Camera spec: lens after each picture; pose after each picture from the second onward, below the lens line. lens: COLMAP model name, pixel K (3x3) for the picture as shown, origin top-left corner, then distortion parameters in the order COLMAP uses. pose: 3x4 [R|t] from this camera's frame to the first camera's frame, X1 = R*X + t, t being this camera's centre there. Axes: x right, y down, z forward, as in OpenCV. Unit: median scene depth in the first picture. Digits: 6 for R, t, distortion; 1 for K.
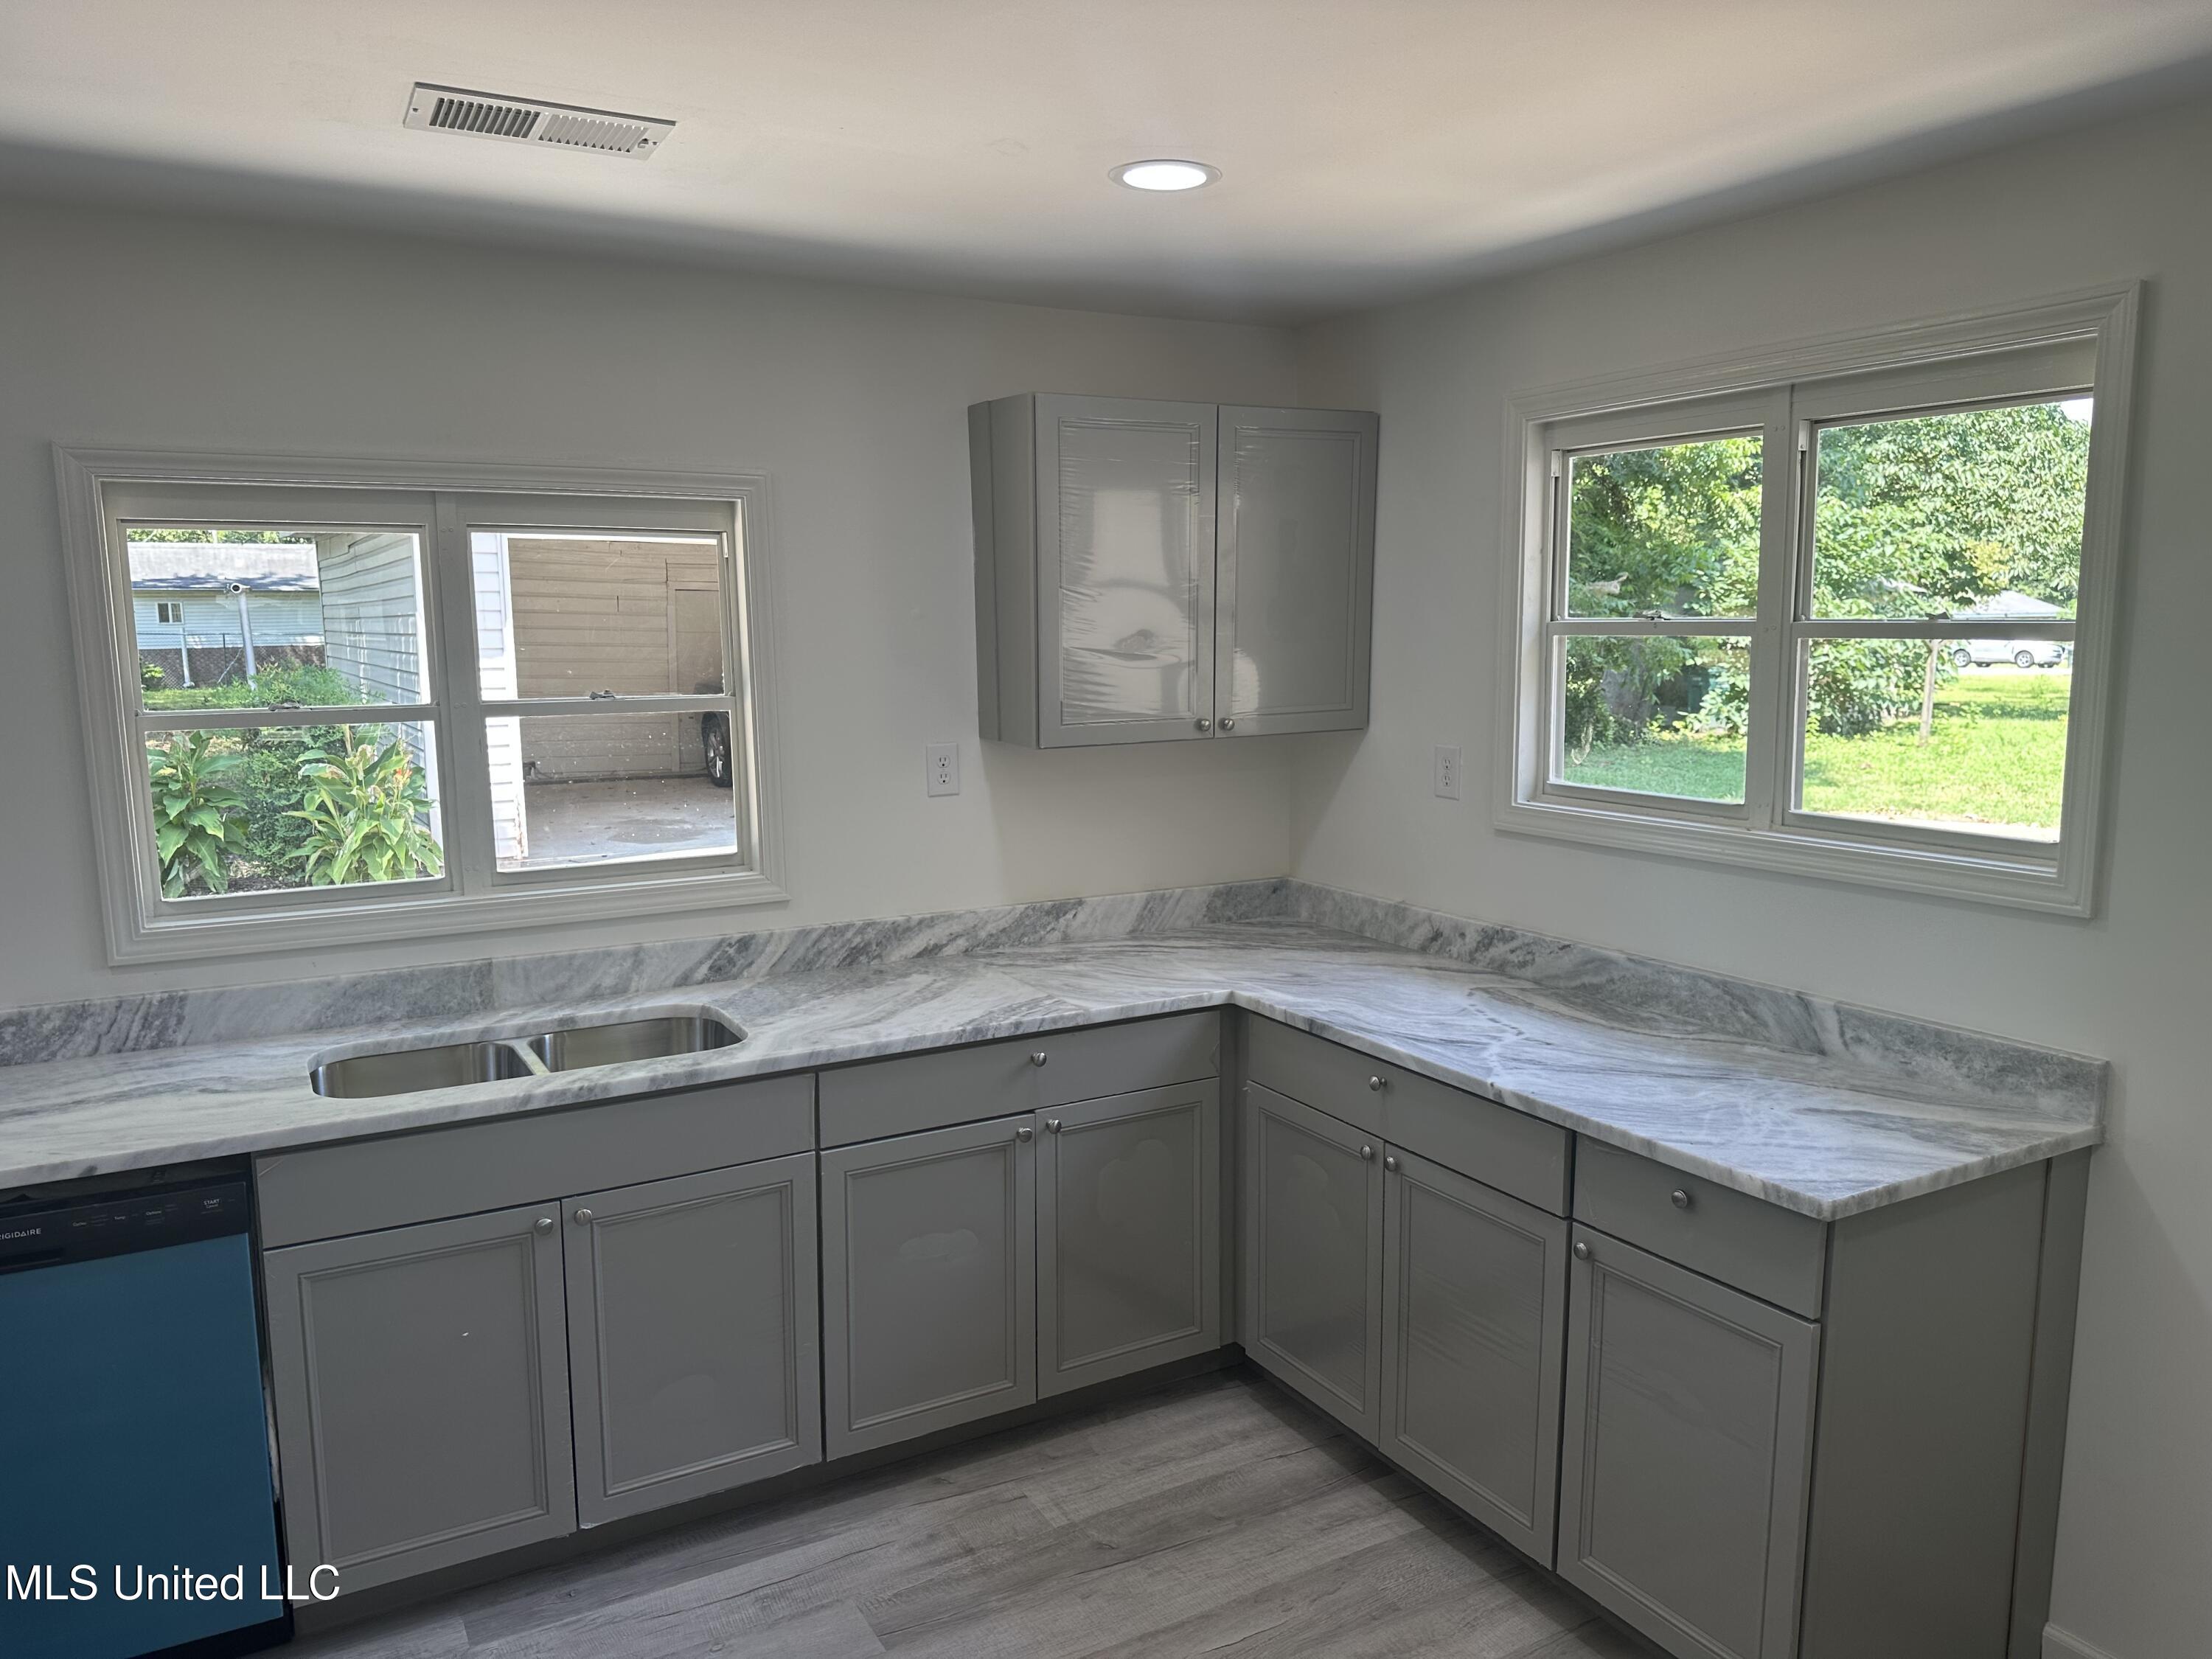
lens RADIAL K [[1544.7, 0, 1102.2], [0, 1544.7, 837.8], [0, 0, 1]] dist [0.106167, -0.150336]
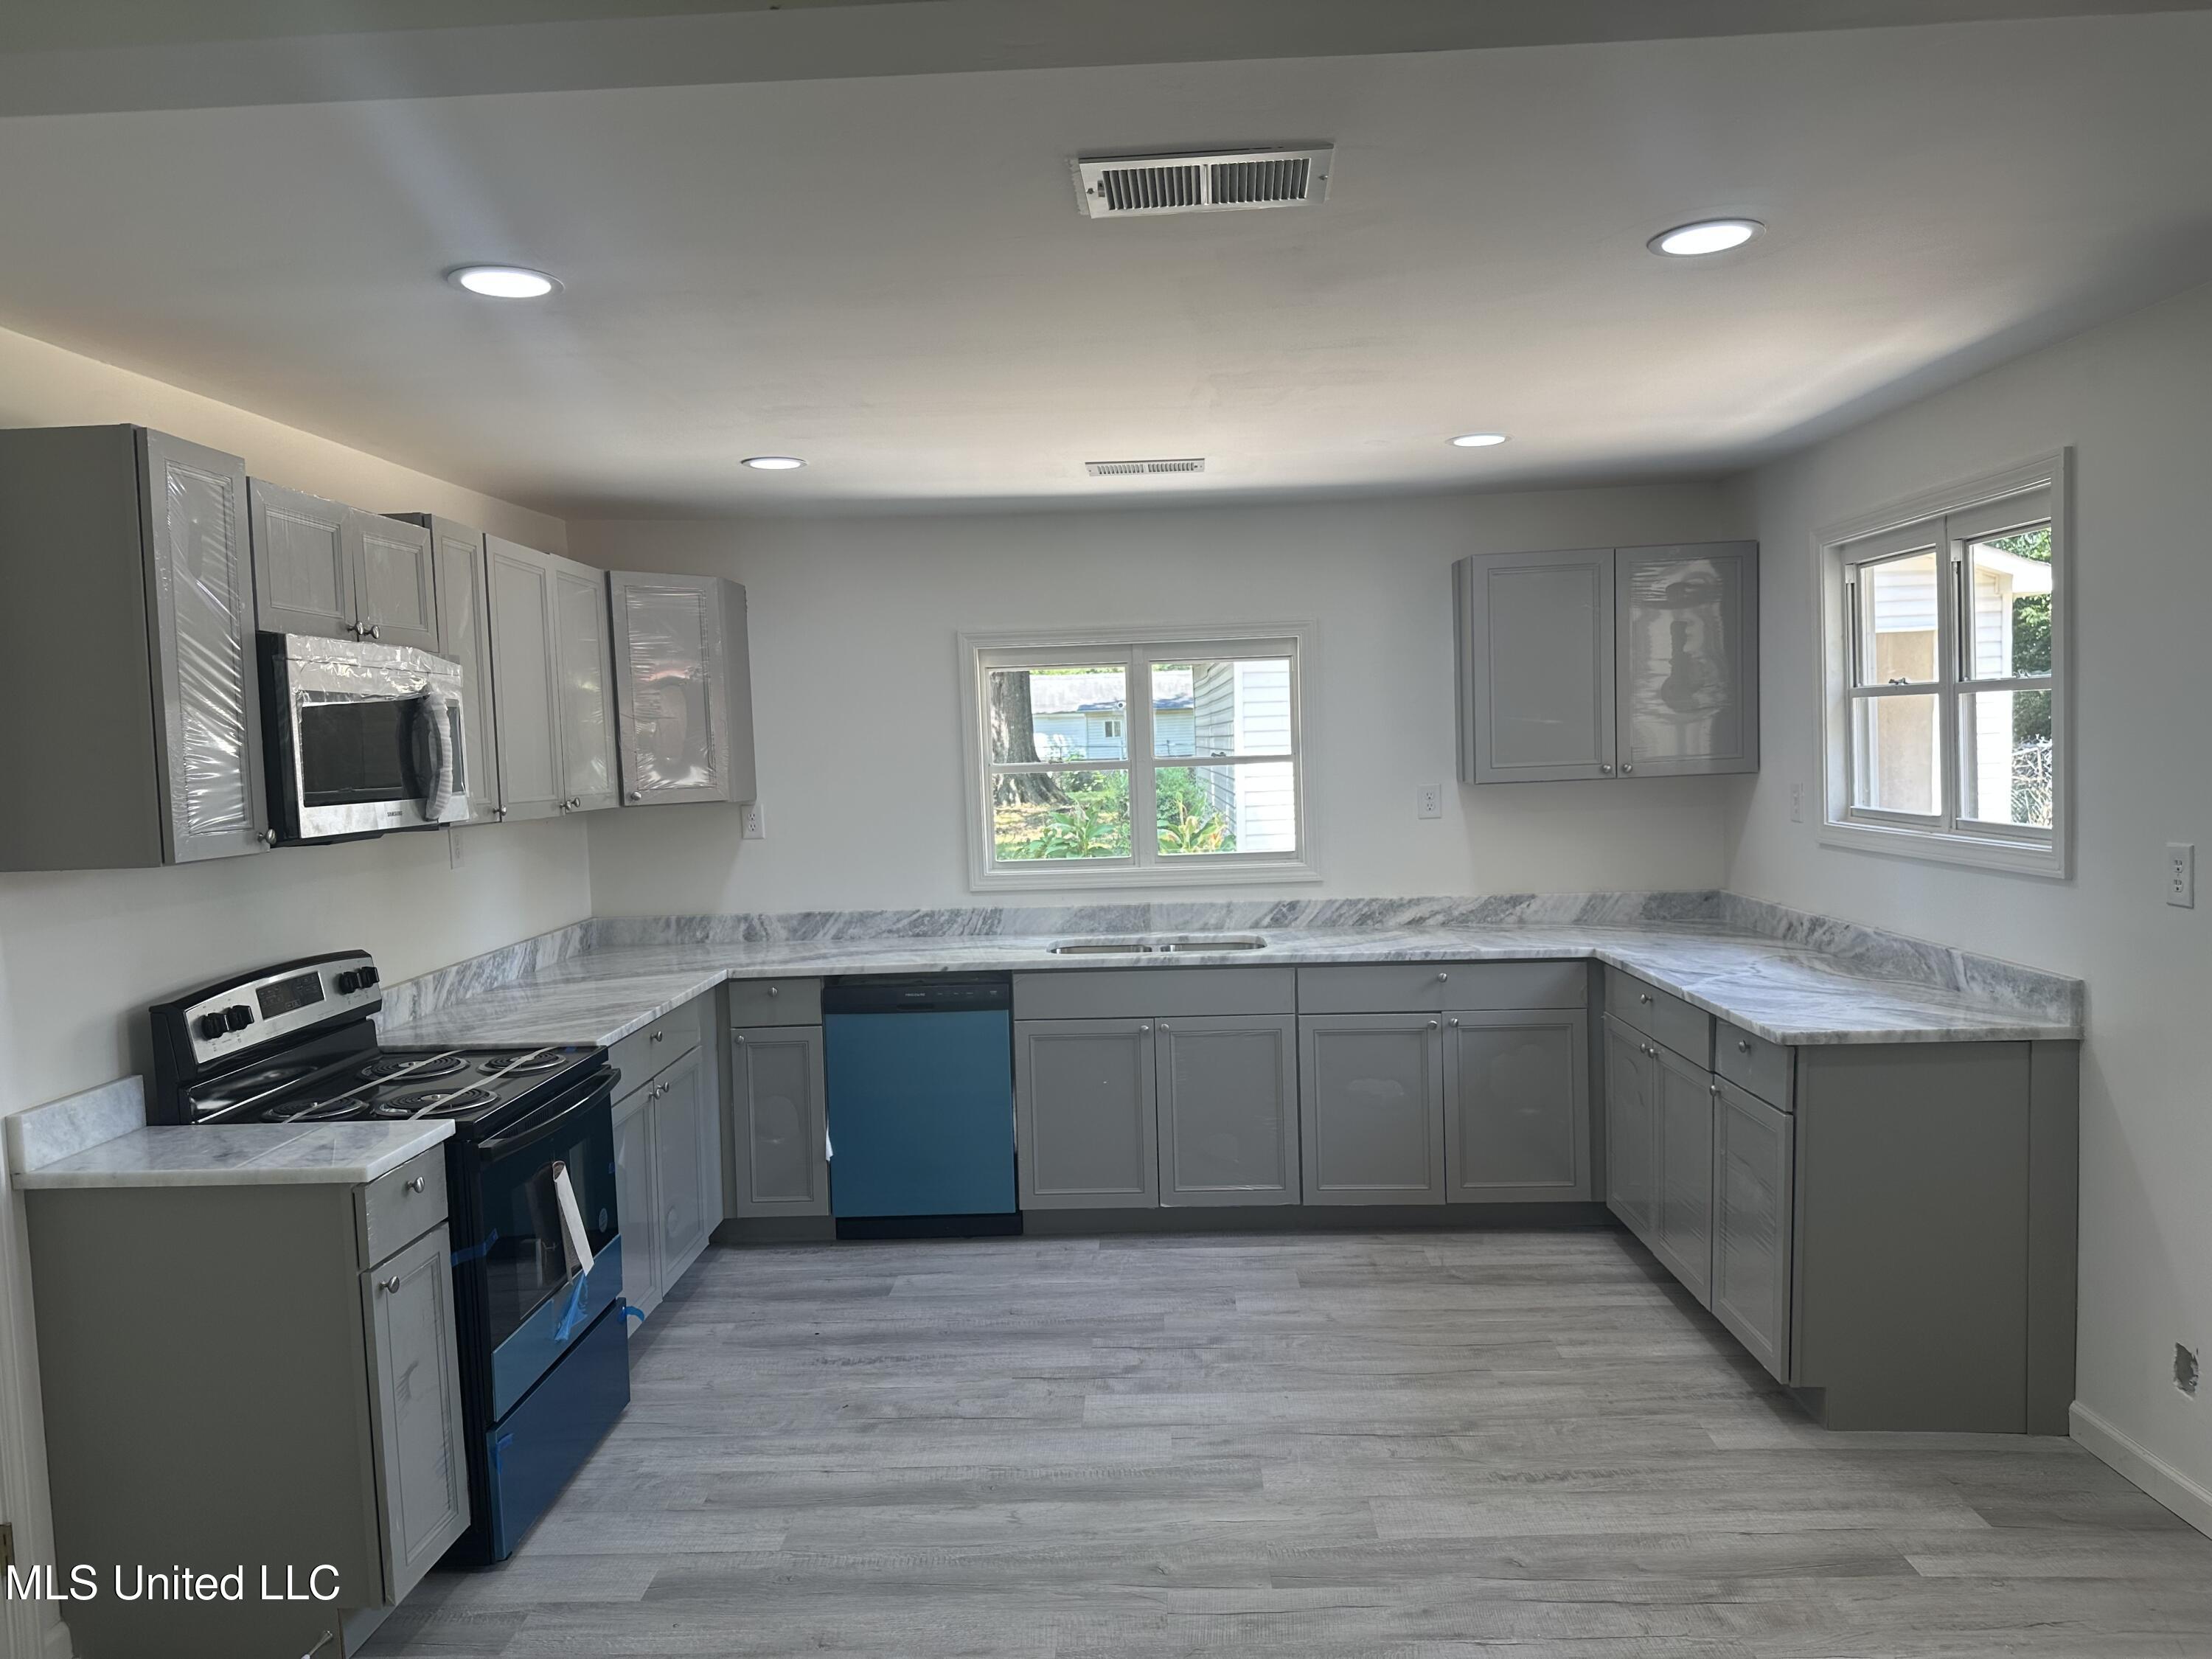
lens RADIAL K [[1544.7, 0, 1102.2], [0, 1544.7, 837.8], [0, 0, 1]] dist [0.106167, -0.150336]
pose [[0.851217, 0.011361, -0.524691, 0.490794], [-0.046298, 0.997493, -0.053511, 0.101927], [0.522768, 0.069842, 0.849609, -0.529943]]
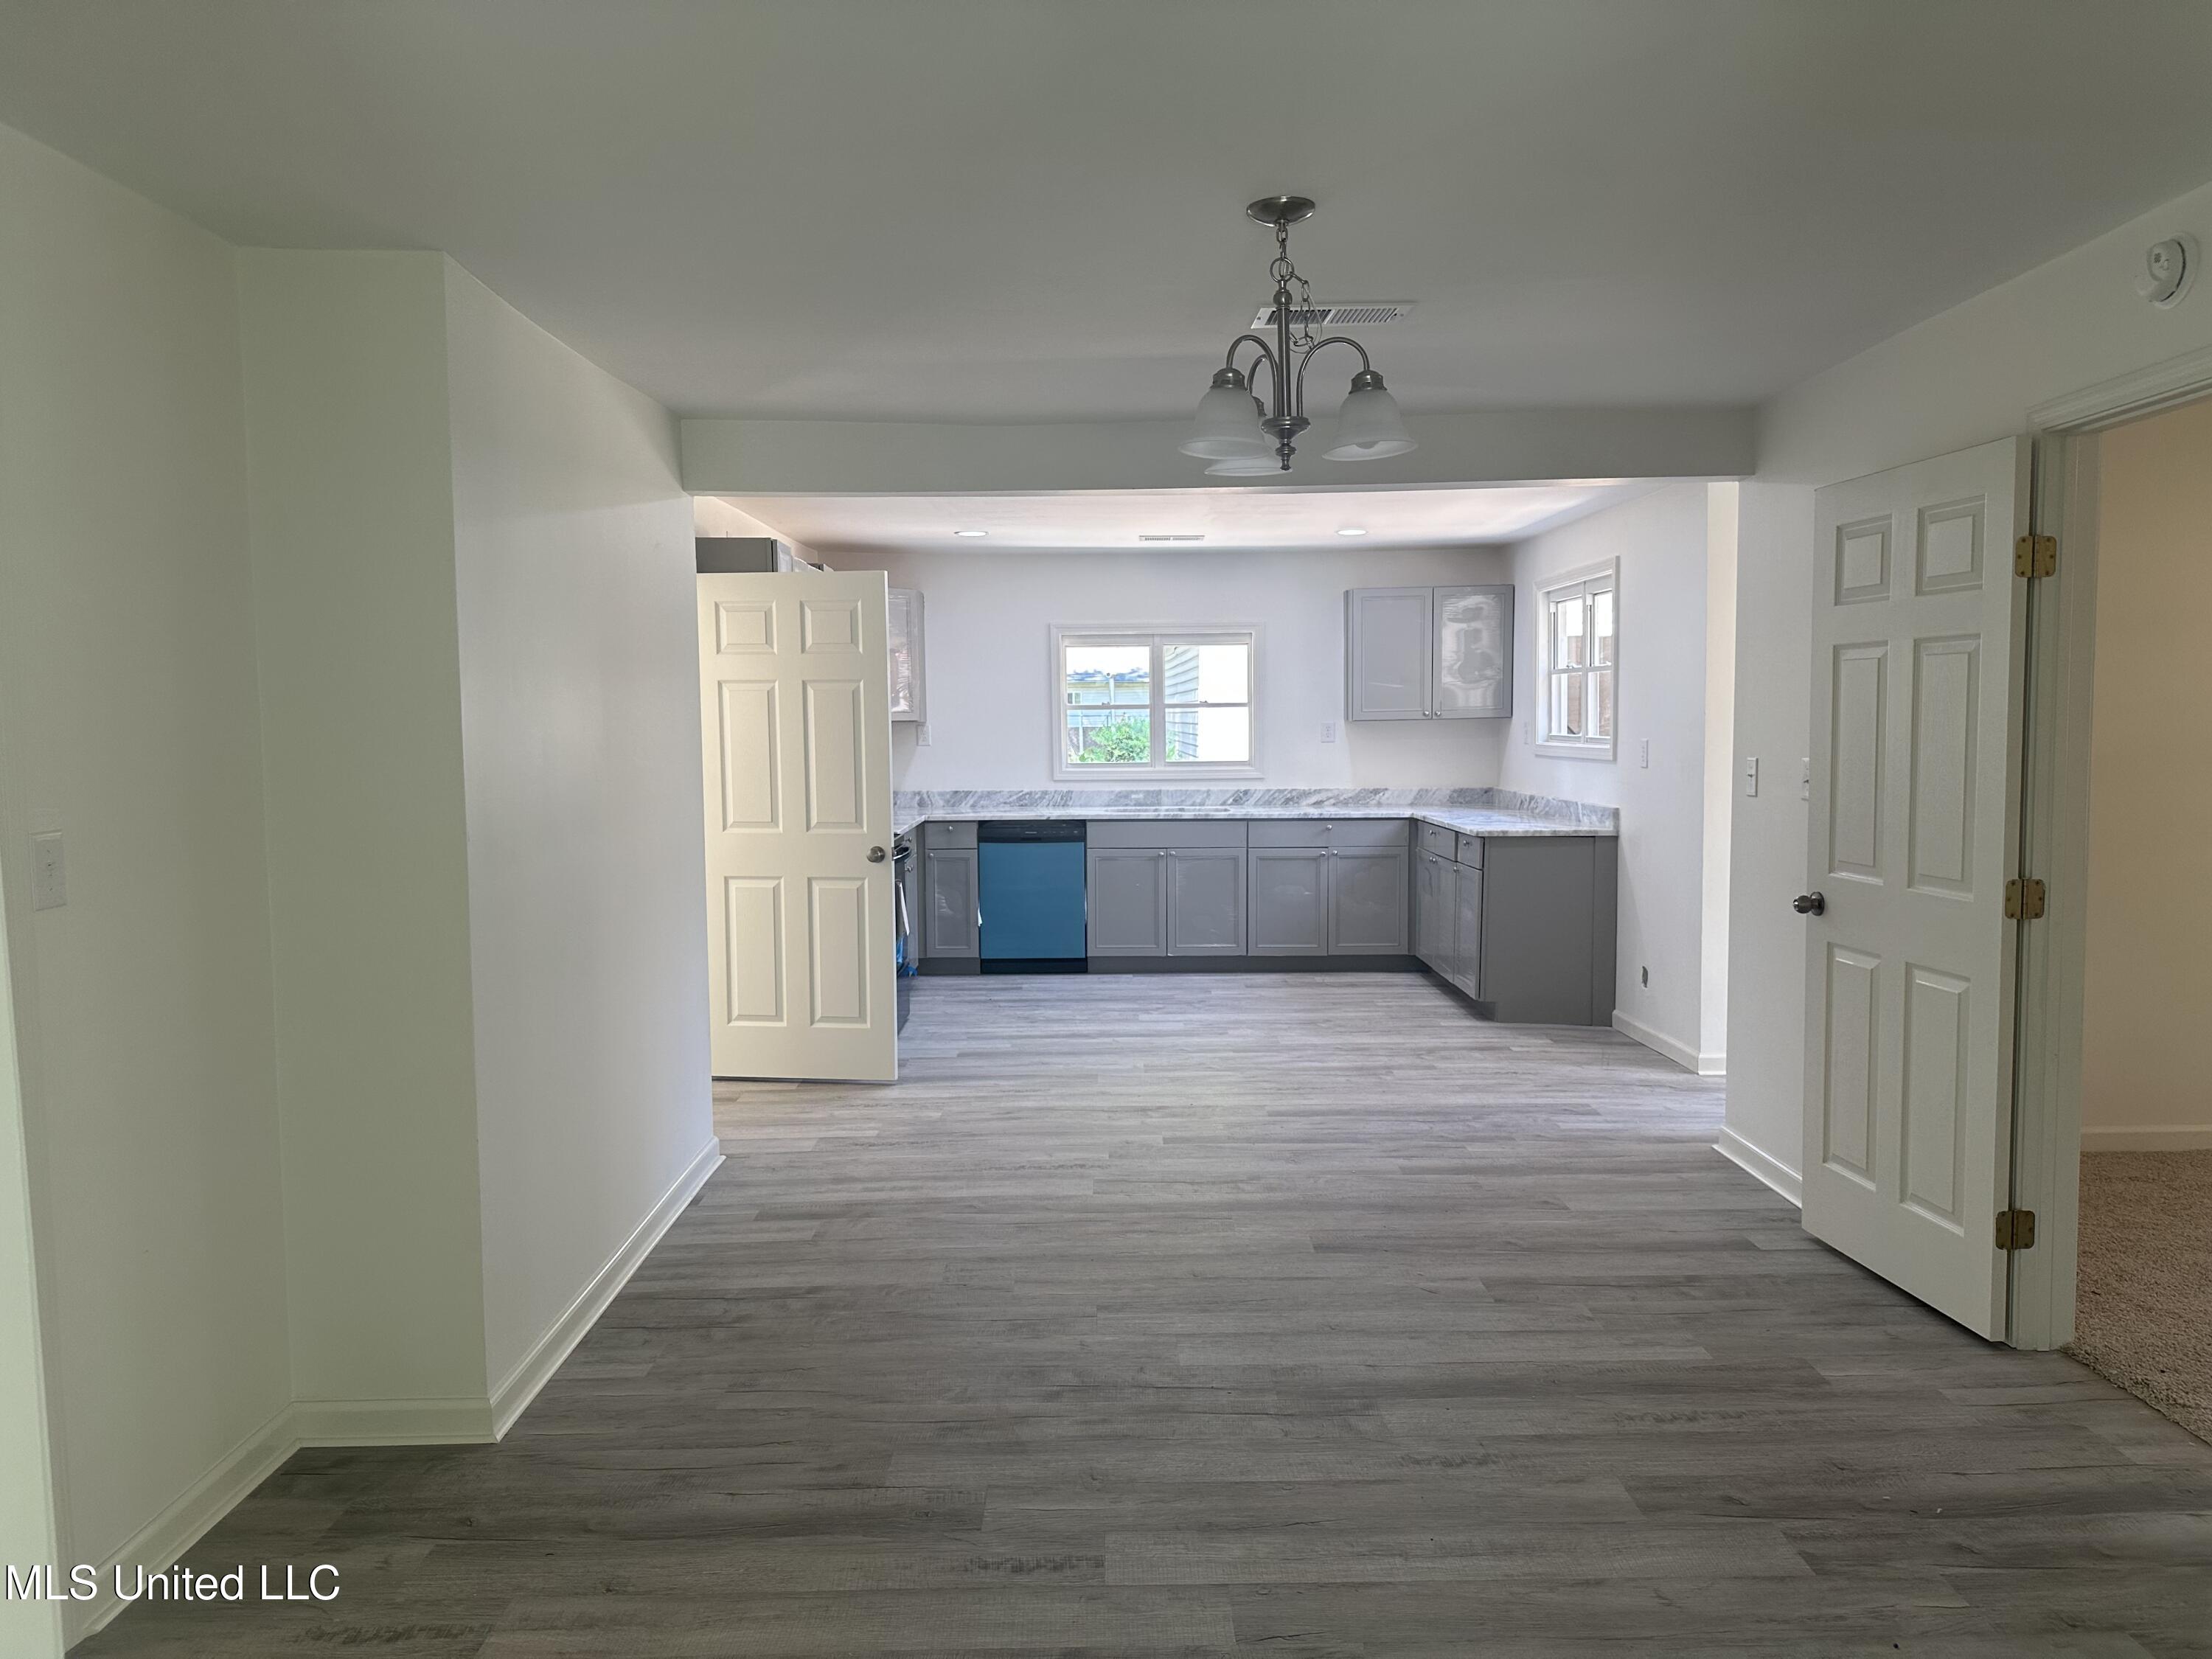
lens RADIAL K [[1544.7, 0, 1102.2], [0, 1544.7, 837.8], [0, 0, 1]] dist [0.106167, -0.150336]
pose [[0.869236, 0.036757, -0.493030, 0.979947], [-0.064718, 0.997111, -0.039763, 0.298863], [0.490144, 0.066472, 0.869103, -1.626340]]
